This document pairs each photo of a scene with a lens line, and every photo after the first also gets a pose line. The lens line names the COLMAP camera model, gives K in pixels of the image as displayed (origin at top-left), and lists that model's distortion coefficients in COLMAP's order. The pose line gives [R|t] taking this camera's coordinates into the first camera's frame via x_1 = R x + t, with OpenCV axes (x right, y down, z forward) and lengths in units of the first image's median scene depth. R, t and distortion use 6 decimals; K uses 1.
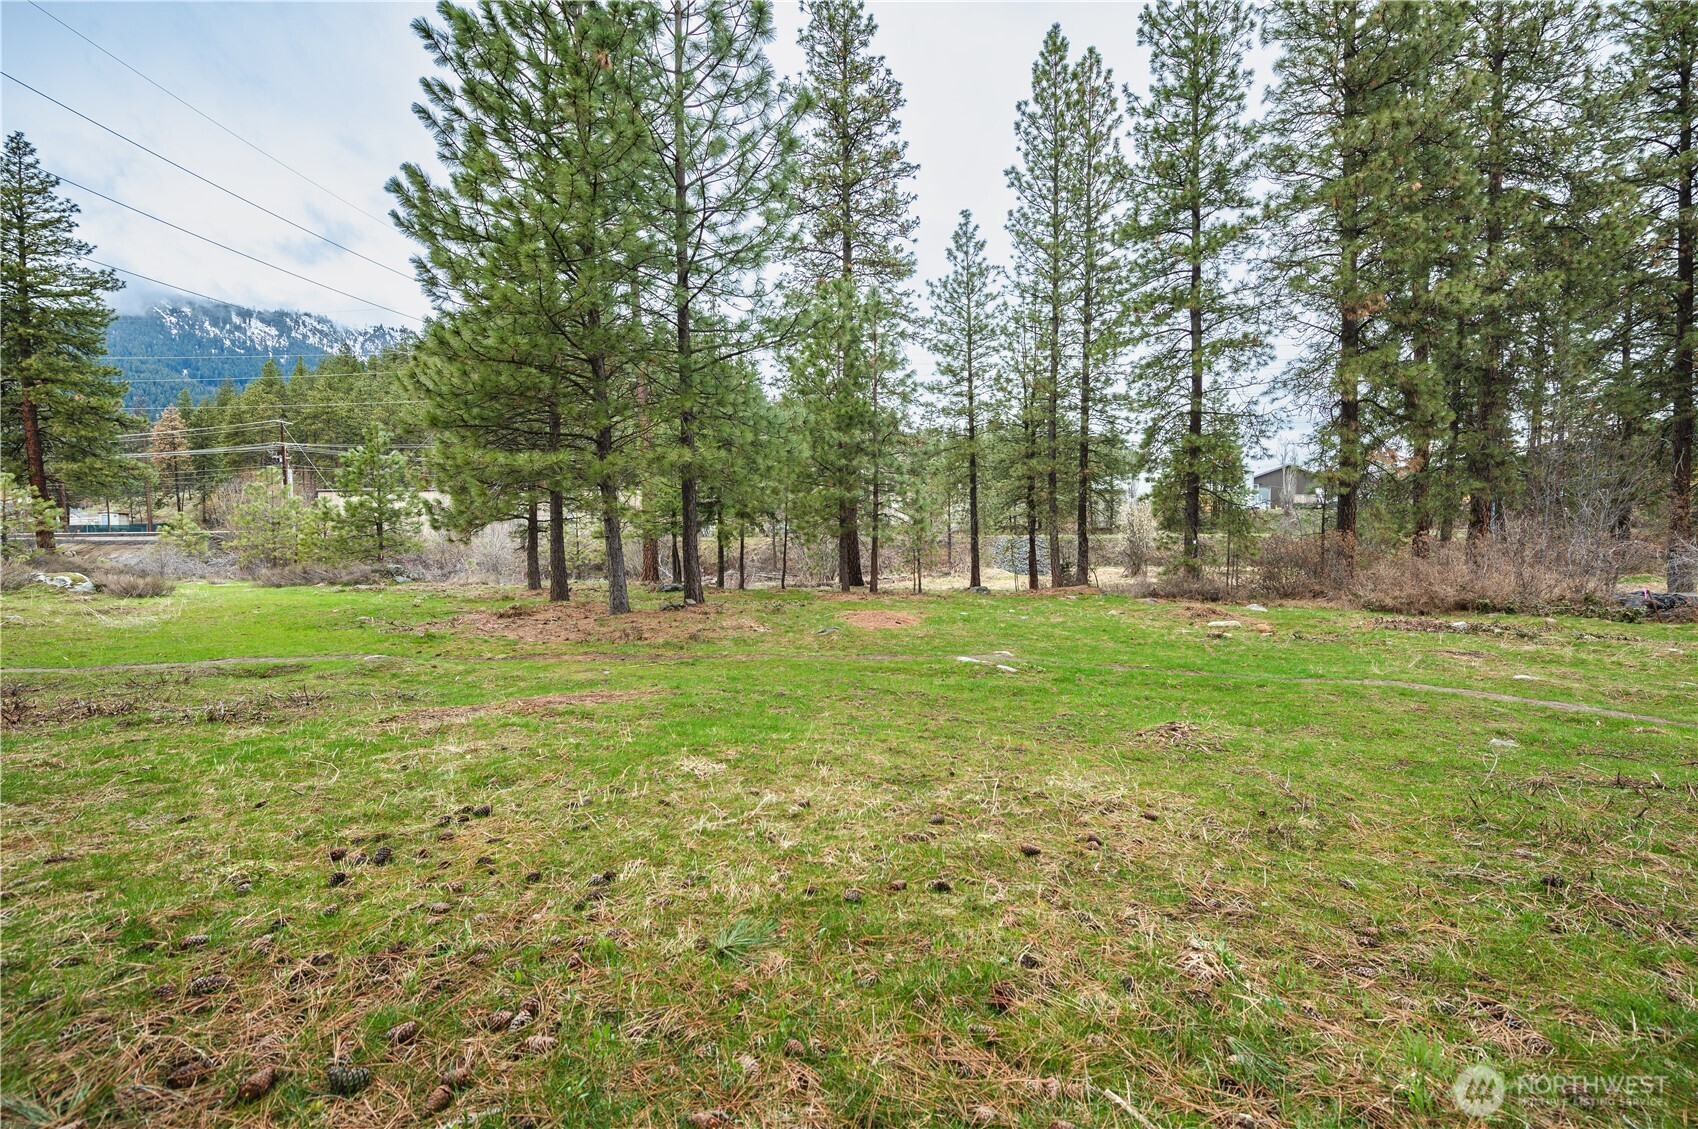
lens RADIAL K [[698.9, 0, 847.3], [0, 698.9, 567.1], [0, 0, 1]] dist [-0.007881, -0.001955]
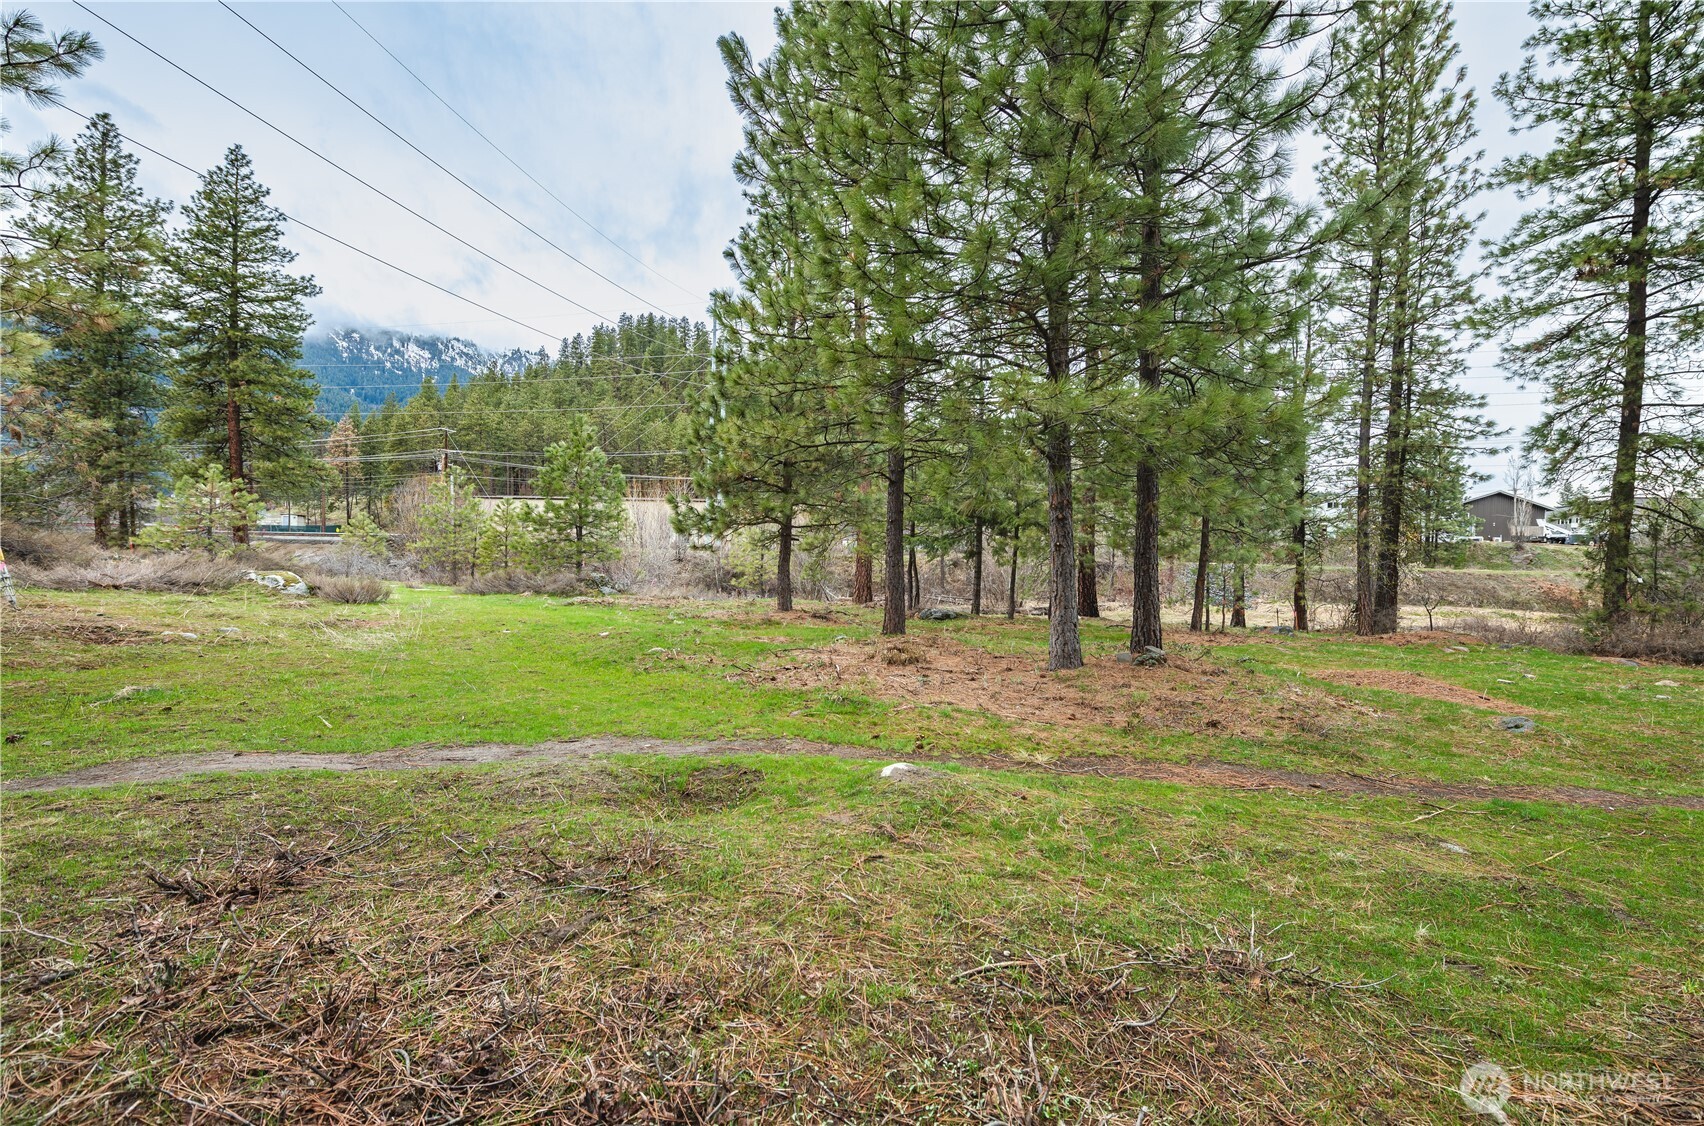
lens RADIAL K [[701.3, 0, 850.9], [0, 701.3, 571.1], [0, 0, 1]] dist [-0.007881, -0.001955]
pose [[0.990524, 0.033294, -0.133245, -0.119848], [-0.036321, 0.999133, -0.020347, 0.000078], [0.132452, 0.024994, 0.990874, 0.091113]]
